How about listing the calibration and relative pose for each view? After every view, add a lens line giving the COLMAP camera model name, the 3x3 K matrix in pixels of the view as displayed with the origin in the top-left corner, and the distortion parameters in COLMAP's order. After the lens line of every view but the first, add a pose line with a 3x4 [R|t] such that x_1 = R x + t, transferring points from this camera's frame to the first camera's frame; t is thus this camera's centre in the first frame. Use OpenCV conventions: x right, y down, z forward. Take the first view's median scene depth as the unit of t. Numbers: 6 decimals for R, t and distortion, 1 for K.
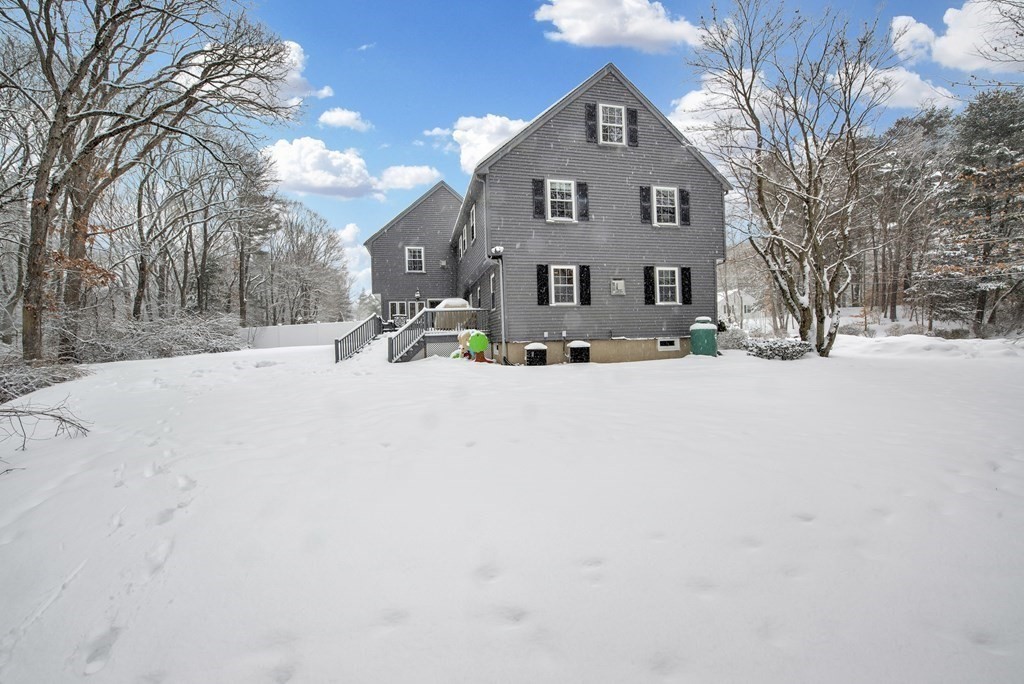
lens RADIAL K [[411.9, 0, 515.2], [0, 411.9, 337.0], [0, 0, 1]] dist [-0.001711, -0.000021]
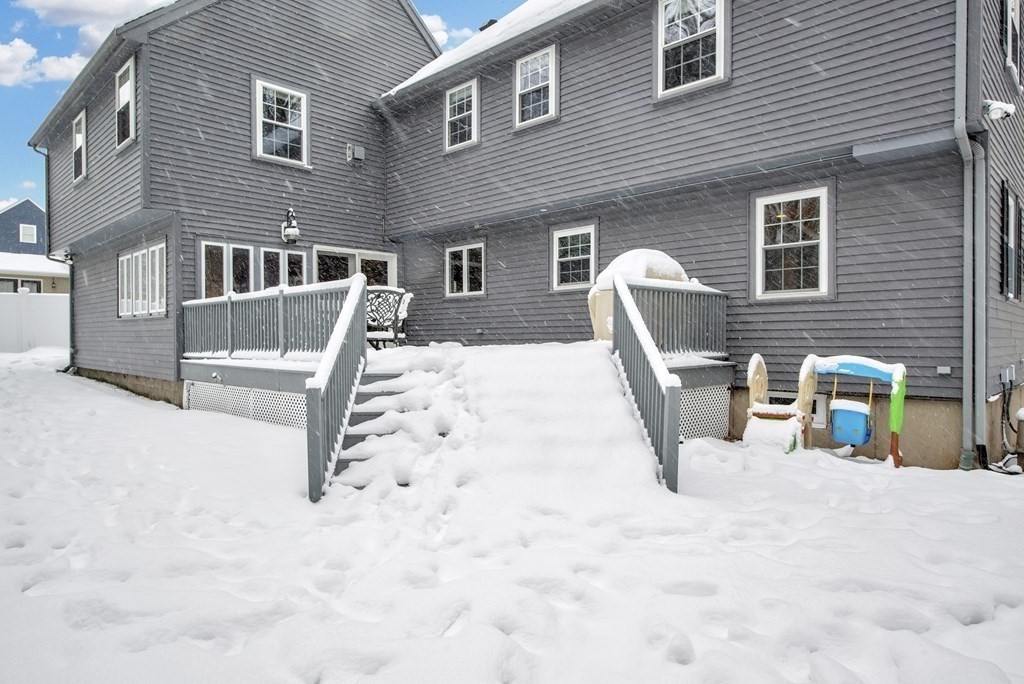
lens RADIAL K [[624.1, 0, 511.5], [0, 624.1, 340.7], [0, 0, 1]] dist [0.004532, -0.001500]
pose [[0.835598, 0.025211, 0.548762, -0.365281], [-0.026018, 0.999642, -0.006308, -0.013551], [-0.548725, -0.009006, 0.835955, 0.470848]]
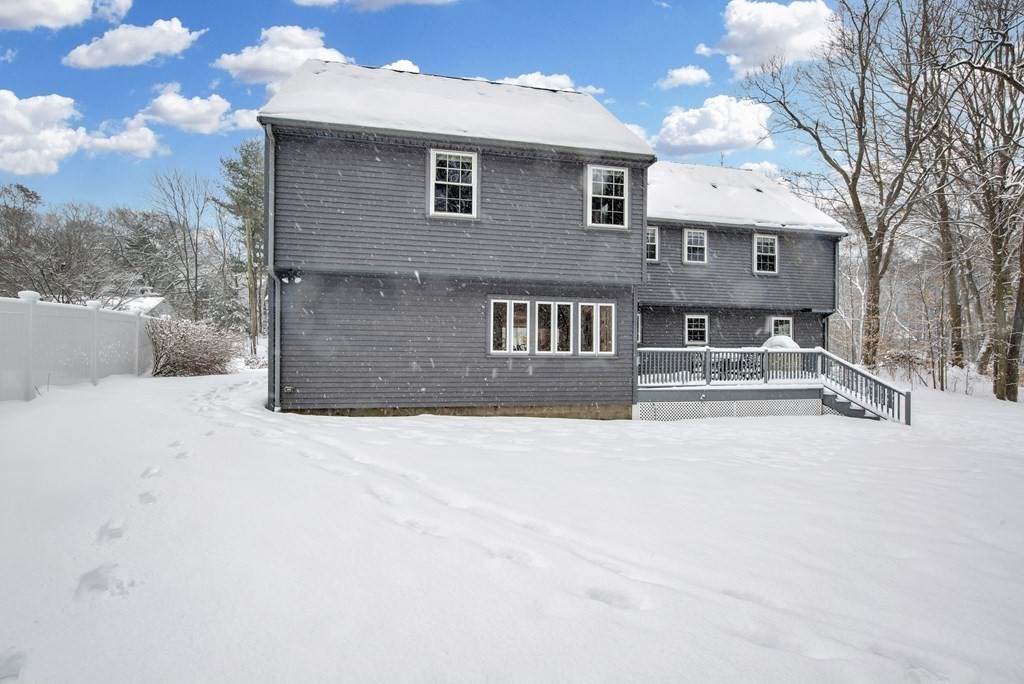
lens RADIAL K [[503.9, 0, 512.1], [0, 503.9, 350.5], [0, 0, 1]] dist [-0.001096, -0.000051]
pose [[-0.024406, 0.031242, 0.999214, -0.850165], [-0.012143, 0.999429, -0.031545, -0.017950], [-0.999628, -0.012903, -0.024013, 1.138907]]
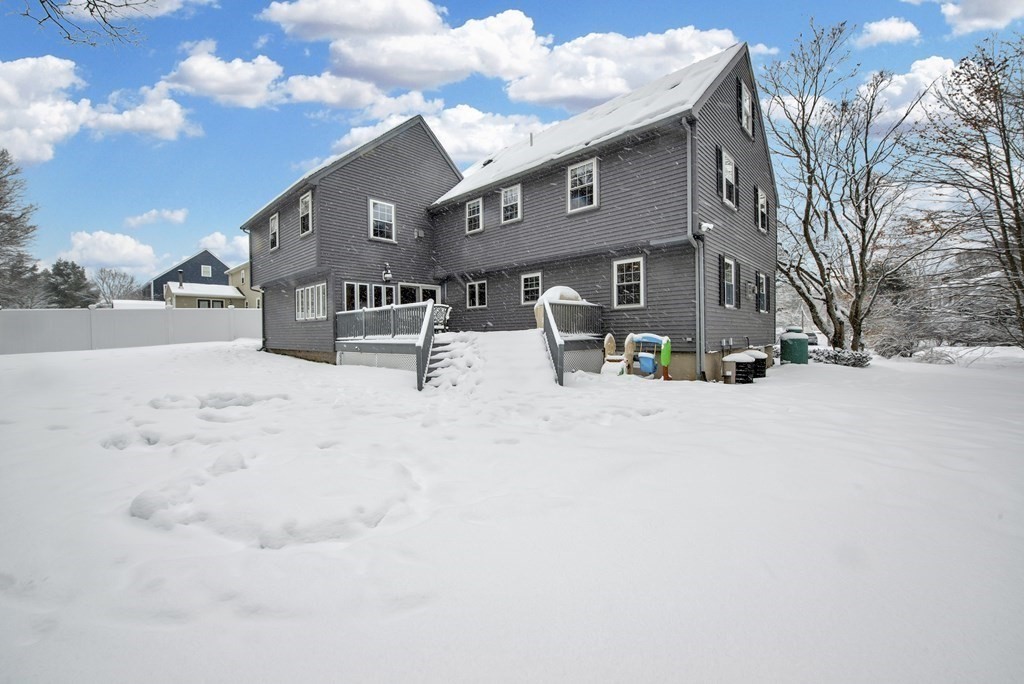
lens RADIAL K [[411.9, 0, 509.3], [0, 411.9, 339.3], [0, 0, 1]] dist [-0.001711, -0.000021]
pose [[0.832035, 0.012209, 0.554589, -0.439905], [-0.016211, 0.999866, 0.002309, -0.004585], [-0.554487, -0.010911, 0.832121, 0.340922]]
